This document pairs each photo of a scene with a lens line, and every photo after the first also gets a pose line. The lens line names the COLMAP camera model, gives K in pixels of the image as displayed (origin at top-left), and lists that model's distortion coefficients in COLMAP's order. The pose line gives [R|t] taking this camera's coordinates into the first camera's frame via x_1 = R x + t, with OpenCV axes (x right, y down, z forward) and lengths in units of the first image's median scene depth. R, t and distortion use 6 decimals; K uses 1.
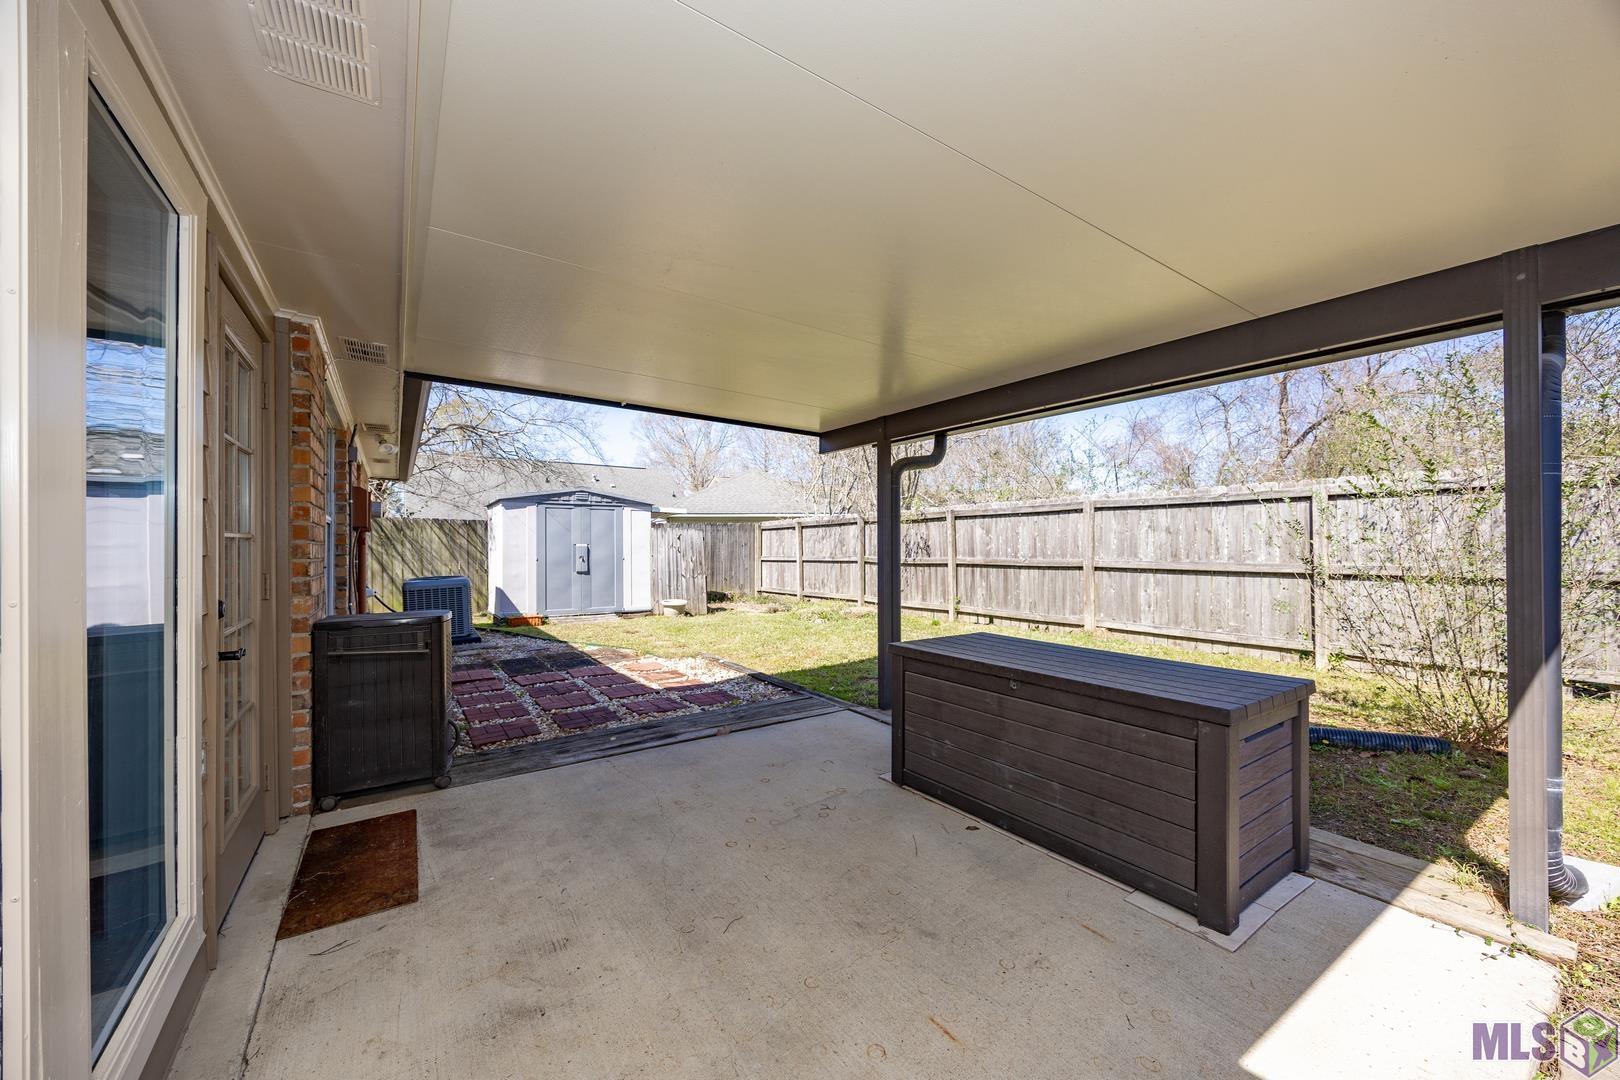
lens RADIAL K [[627.2, 0, 810.0], [0, 627.2, 540.0], [0, 0, 1]] dist [-0.002566, -0.000327]
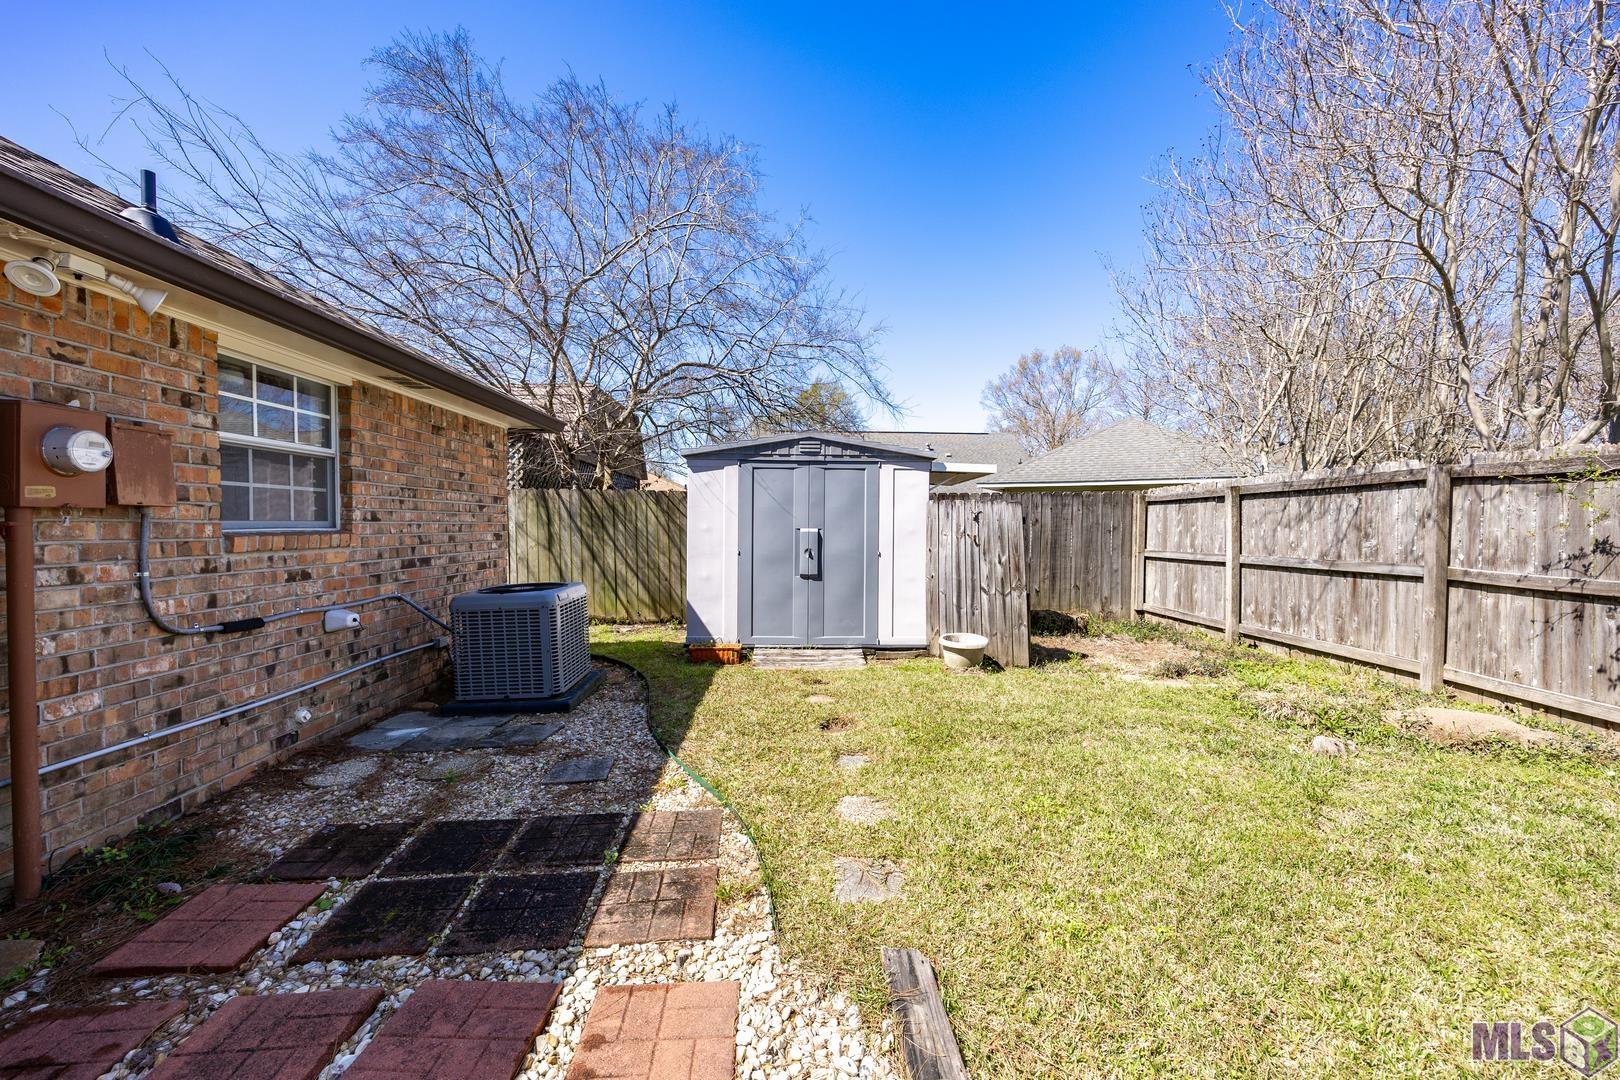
lens RADIAL K [[627.2, 0, 810.0], [0, 627.2, 540.0], [0, 0, 1]] dist [-0.002566, -0.000327]
pose [[0.848998, 0.021891, -0.527942, -0.045476], [-0.002823, 0.999315, 0.036897, -0.003884], [0.528388, -0.029835, 0.848479, 0.453219]]
